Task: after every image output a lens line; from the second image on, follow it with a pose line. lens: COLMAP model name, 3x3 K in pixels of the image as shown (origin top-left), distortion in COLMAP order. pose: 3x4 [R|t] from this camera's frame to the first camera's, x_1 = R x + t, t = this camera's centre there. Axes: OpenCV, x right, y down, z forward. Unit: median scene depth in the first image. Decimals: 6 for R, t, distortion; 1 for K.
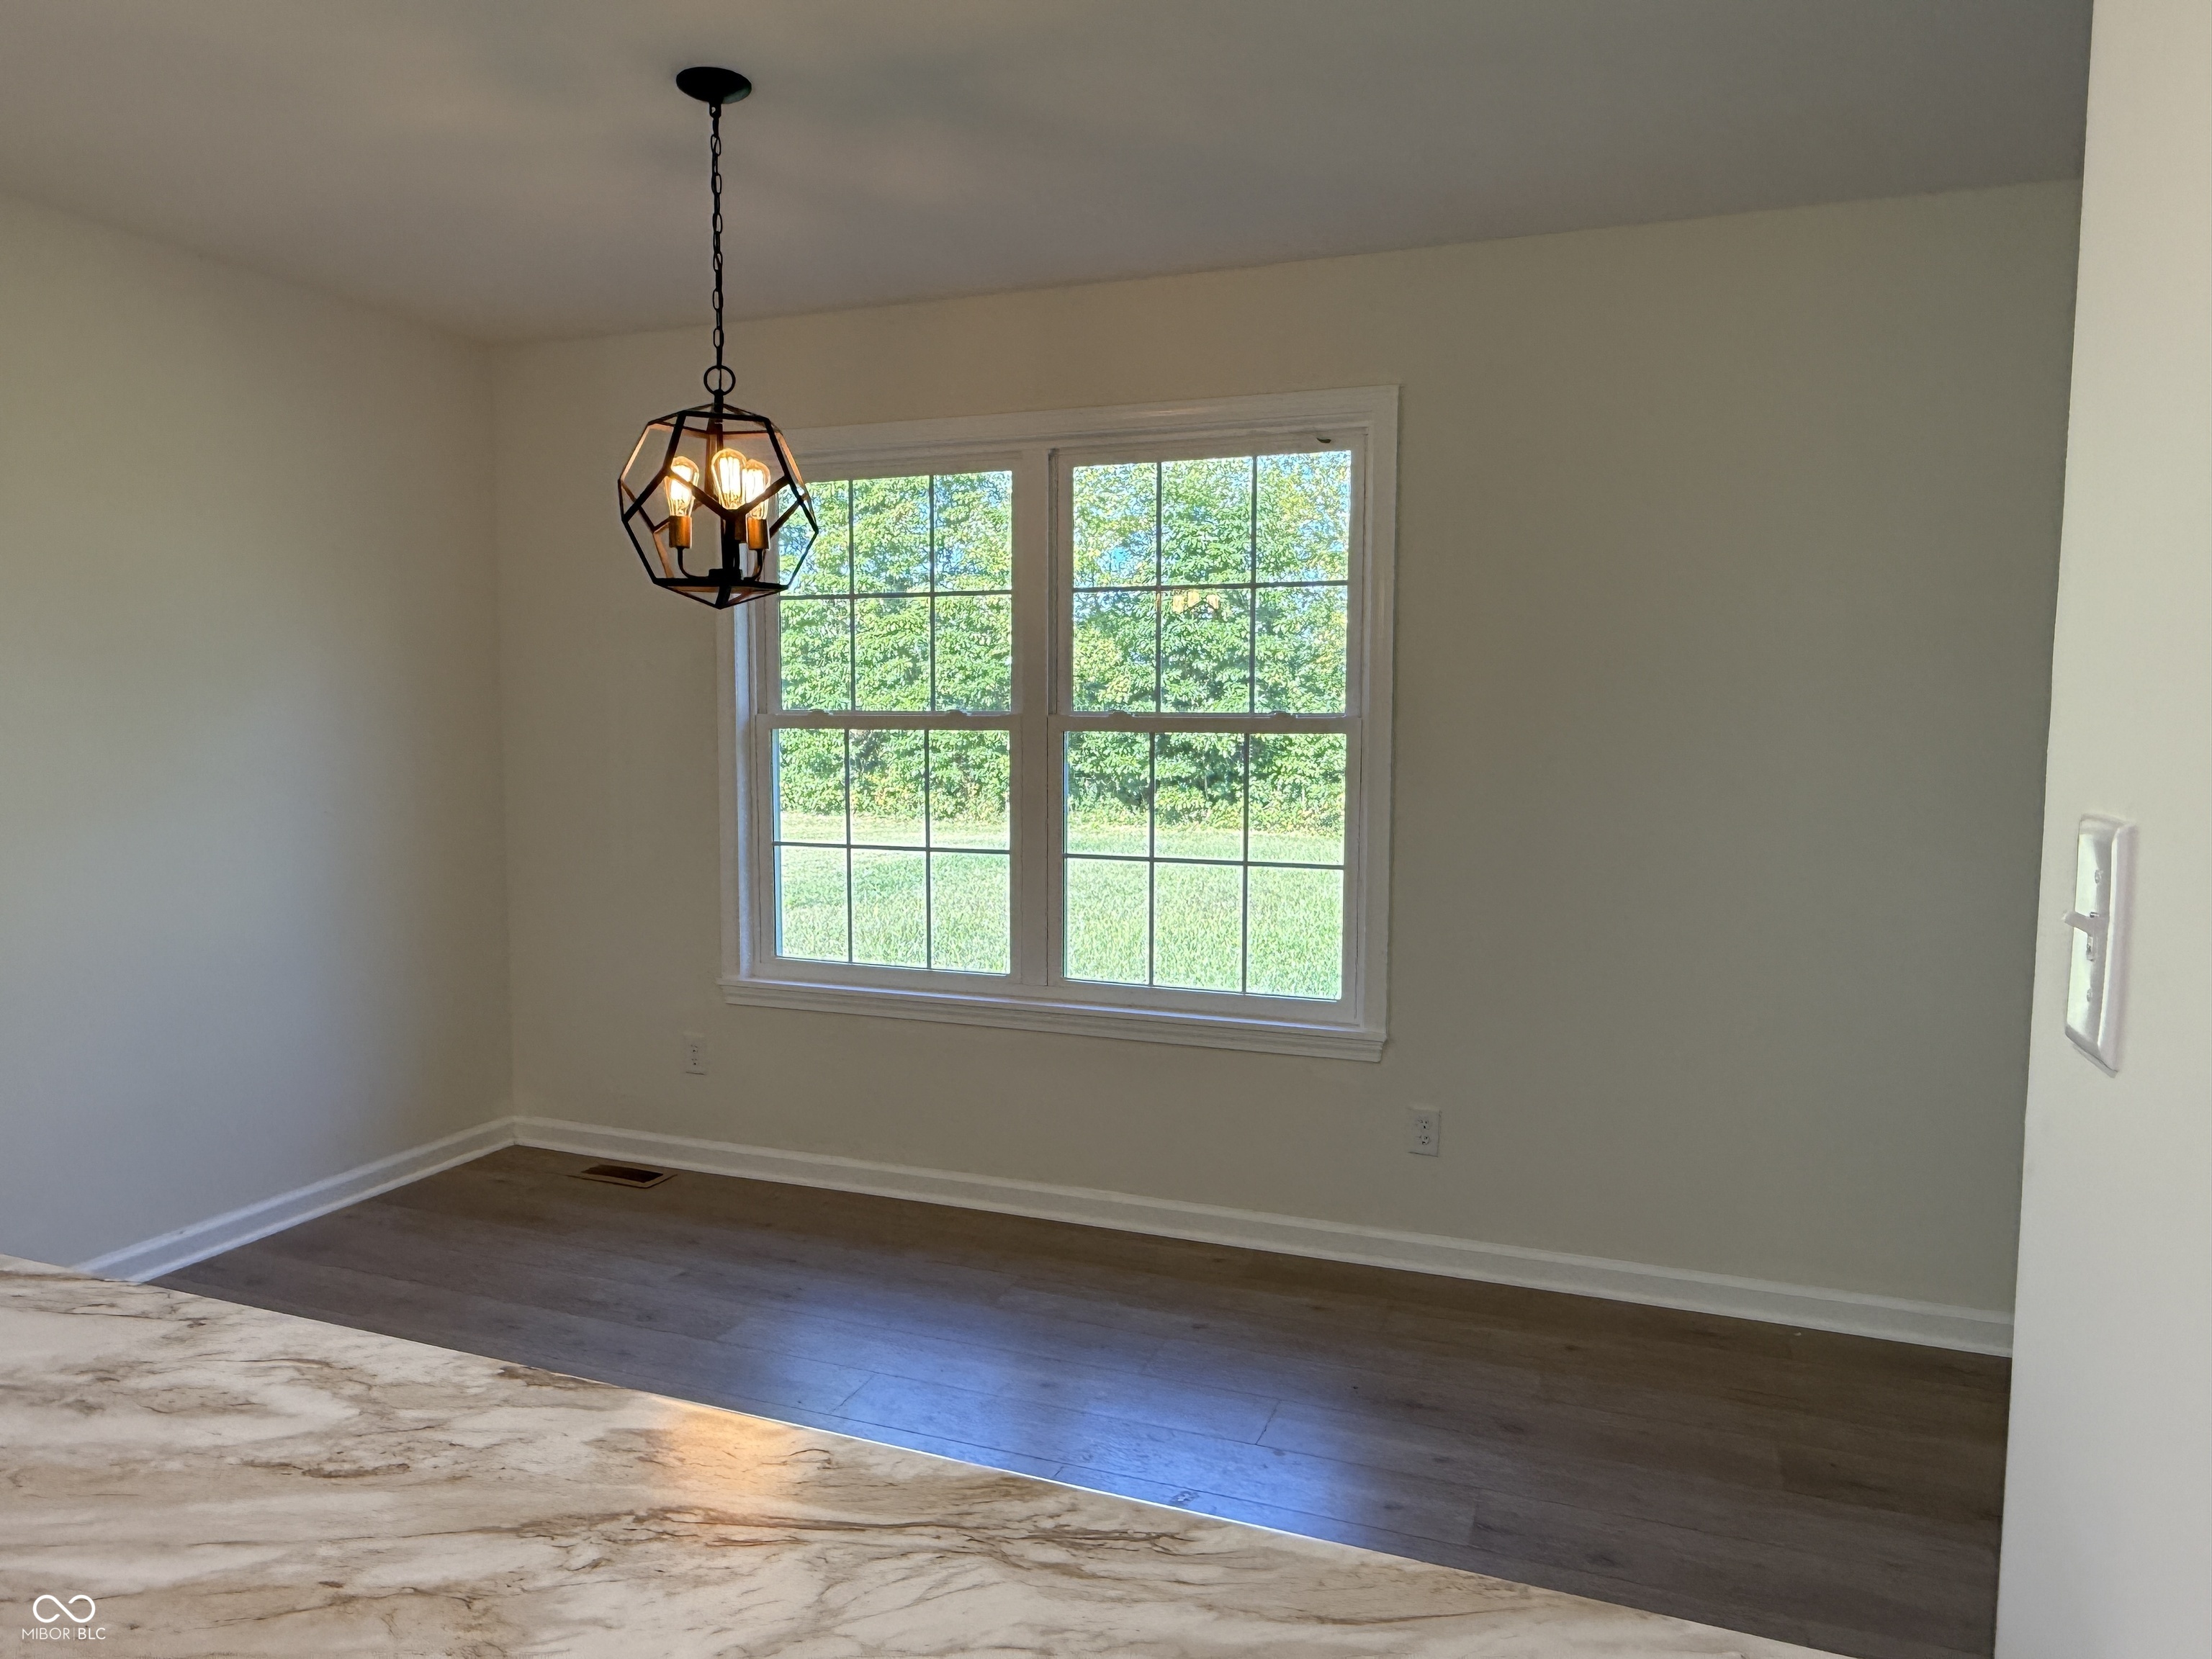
lens RADIAL K [[1439.0, 0, 1103.7], [0, 1439.0, 838.2], [0, 0, 1]] dist [0.002411, -0.000102]
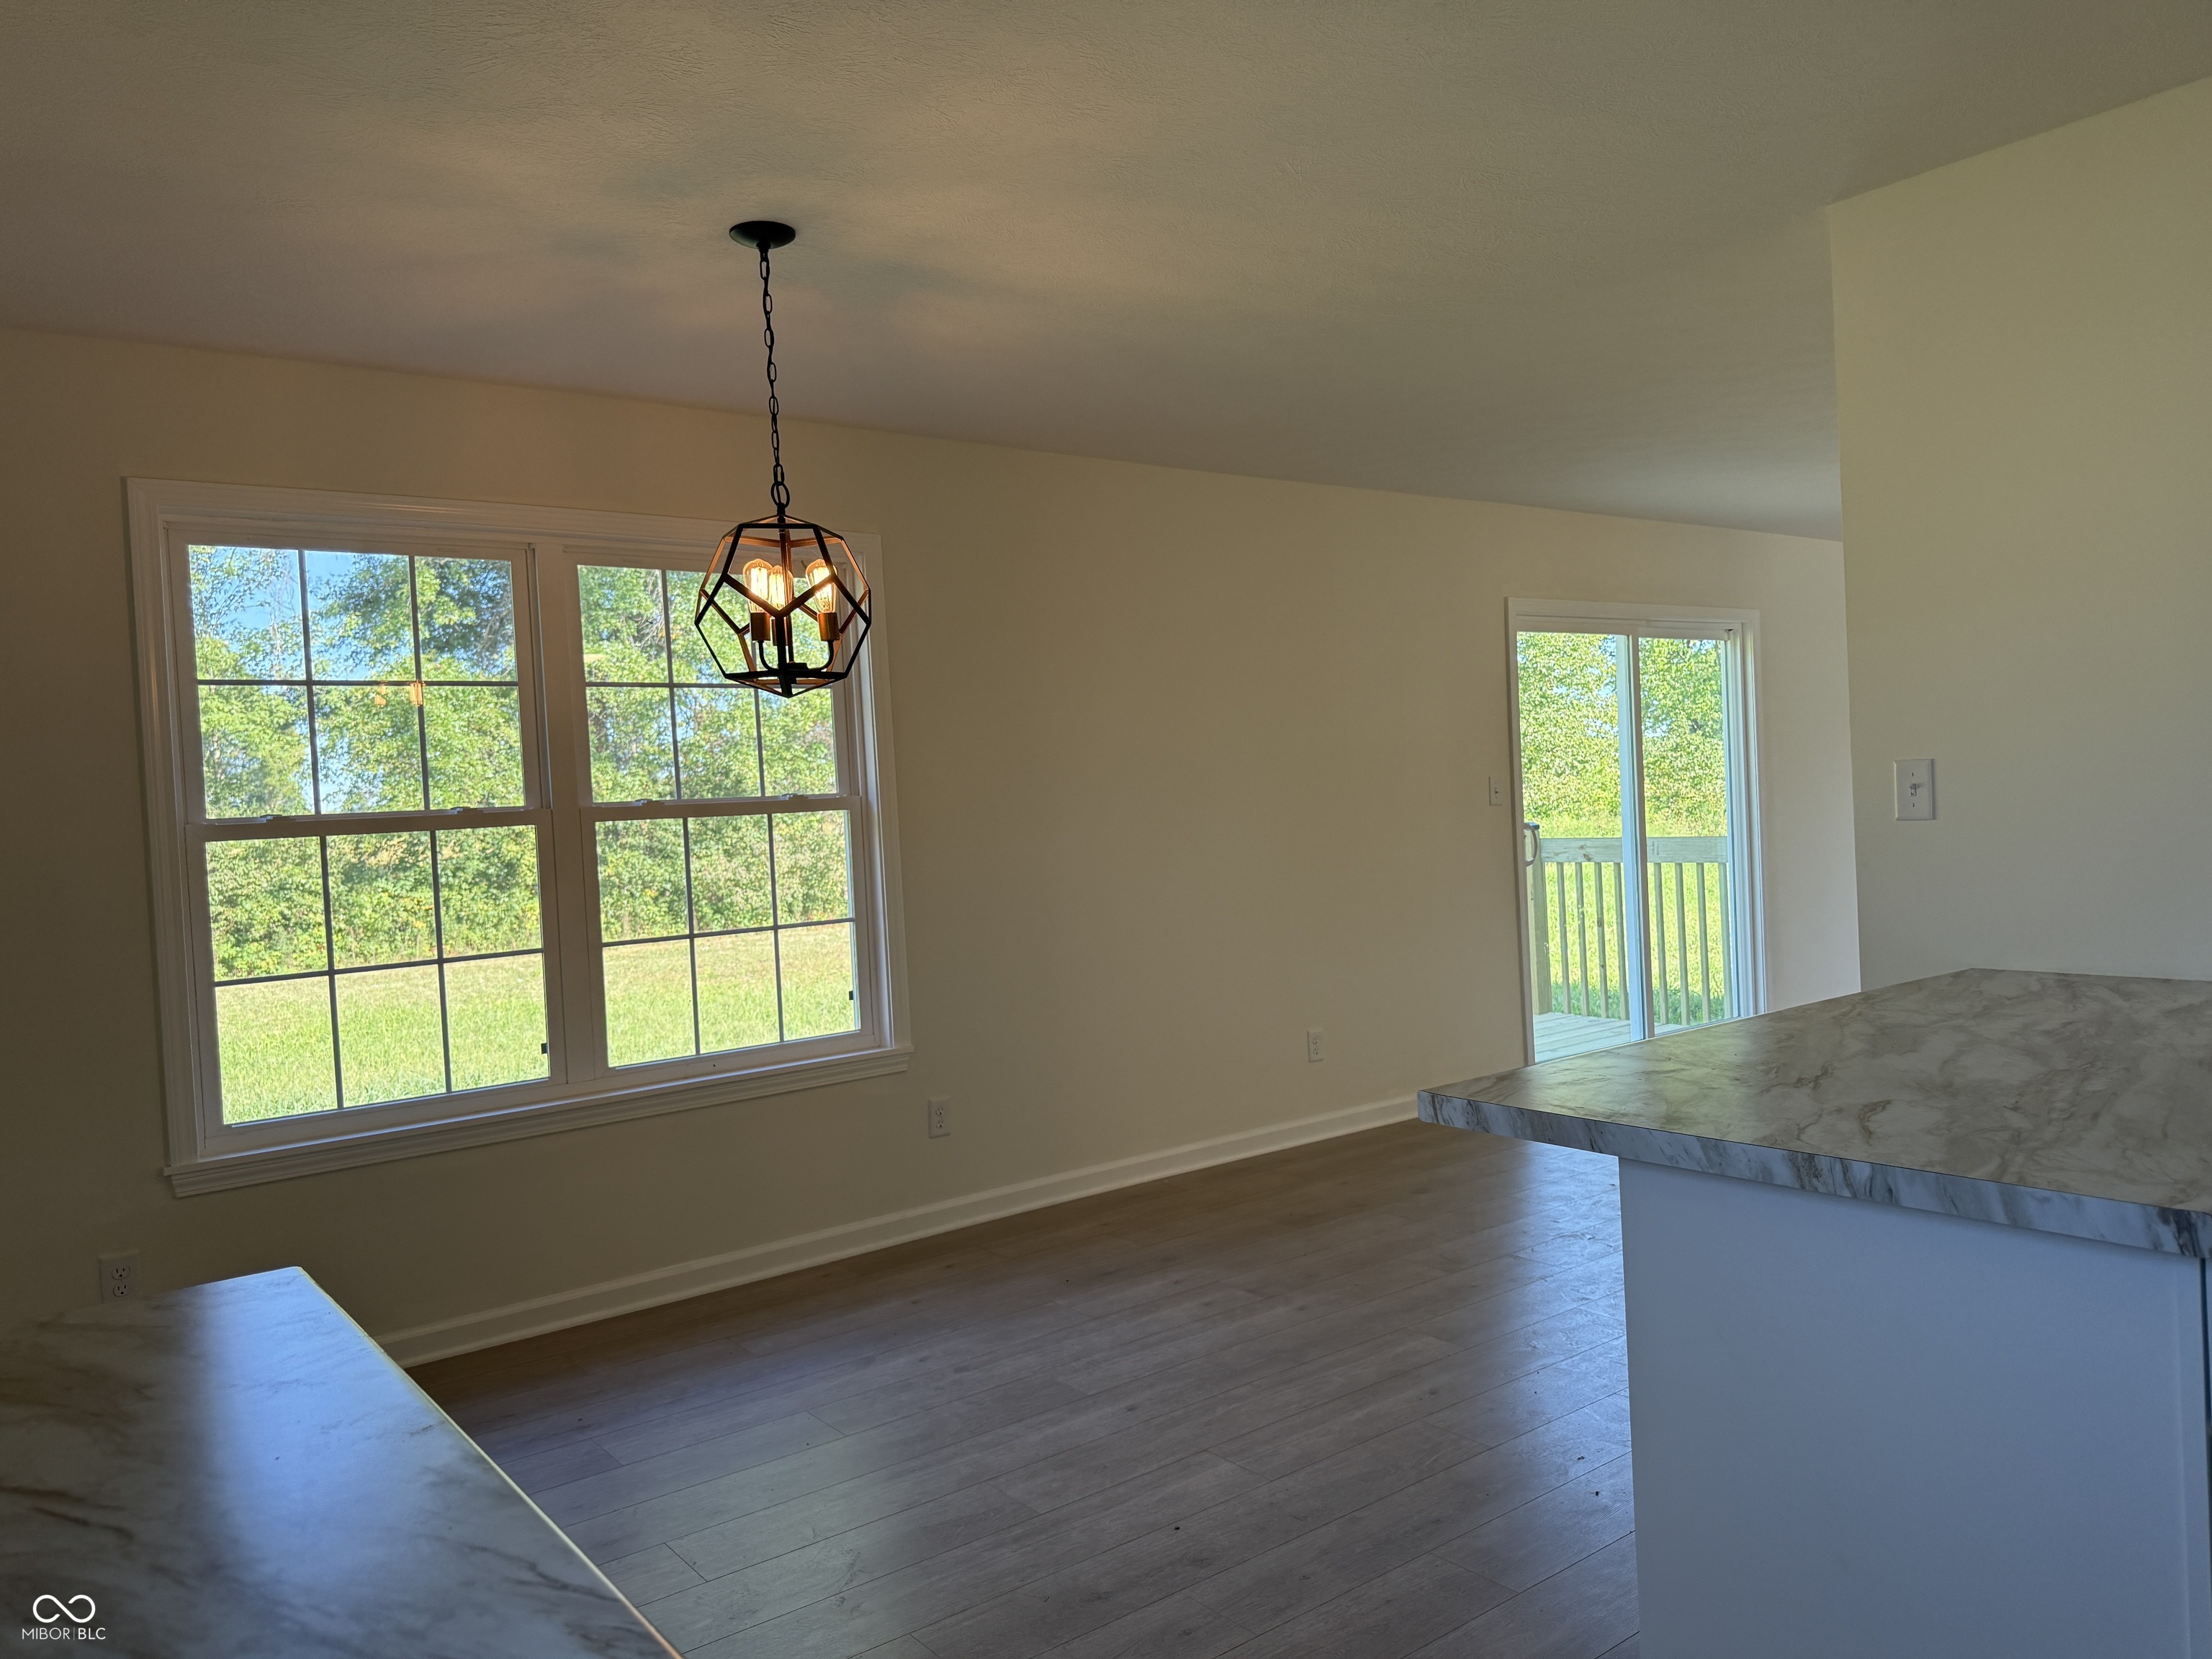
lens RADIAL K [[1545.7, 0, 1106.0], [0, 1545.7, 829.5], [0, 0, 1]] dist [0.000795, 0.000035]
pose [[0.515142, -0.052464, 0.855498, -0.816917], [0.124049, 0.992179, -0.013851, -0.009767], [-0.848081, 0.113259, 0.517621, 0.140890]]
